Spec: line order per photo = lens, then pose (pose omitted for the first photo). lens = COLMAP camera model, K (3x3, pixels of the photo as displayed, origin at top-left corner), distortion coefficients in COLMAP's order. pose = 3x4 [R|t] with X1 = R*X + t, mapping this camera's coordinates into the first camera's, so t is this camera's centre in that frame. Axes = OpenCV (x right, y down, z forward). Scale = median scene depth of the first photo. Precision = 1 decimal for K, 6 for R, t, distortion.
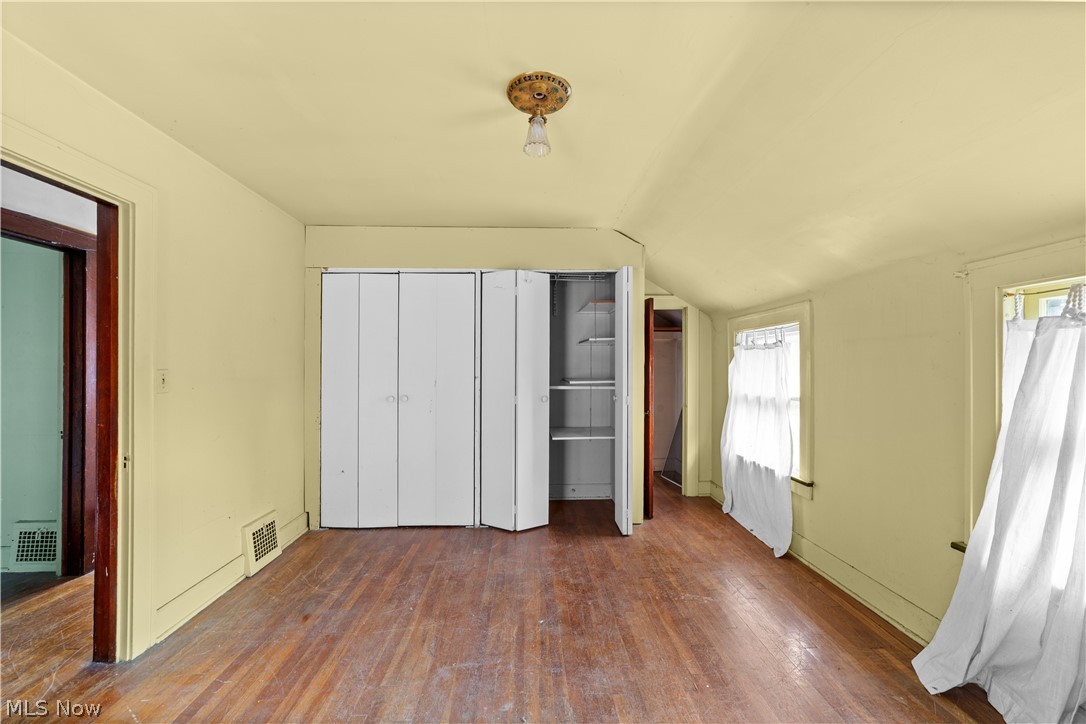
lens RADIAL K [[426.5, 0, 548.0], [0, 426.5, 374.4], [0, 0, 1]] dist [-0.014226, 0.008567]
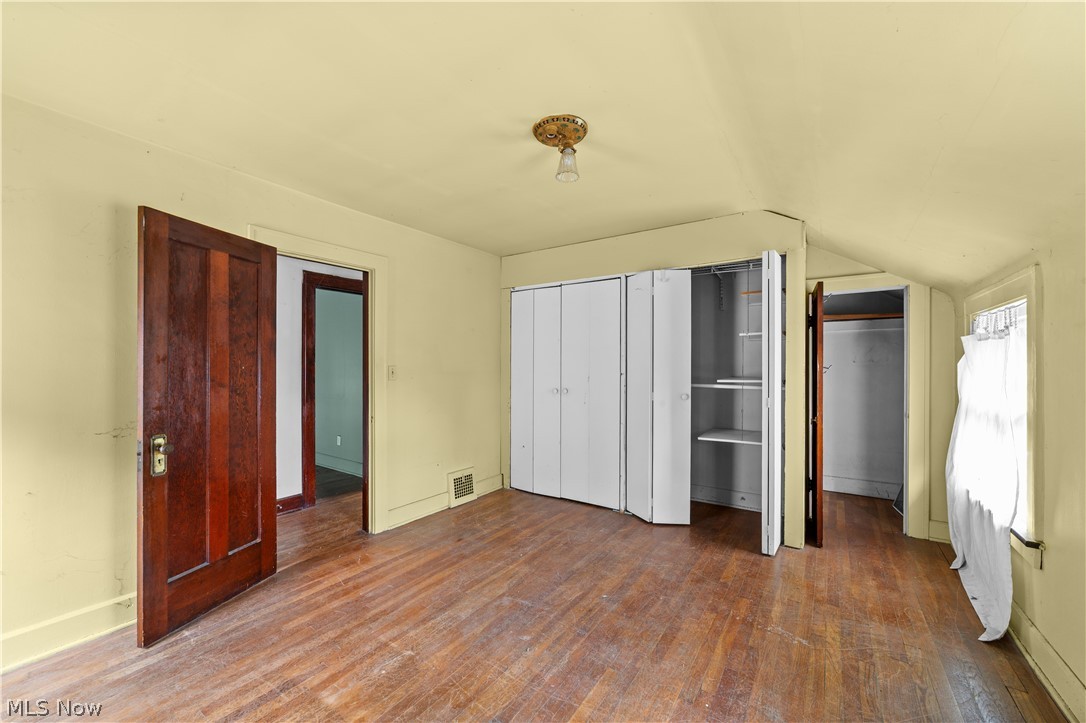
lens RADIAL K [[426.5, 0, 548.0], [0, 426.5, 373.9], [0, 0, 1]] dist [-0.014226, 0.008567]
pose [[0.802438, 0.015064, -0.596545, 0.370679], [-0.011479, 0.999886, 0.009808, -0.001891], [0.596625, -0.001023, 0.802520, 0.021694]]
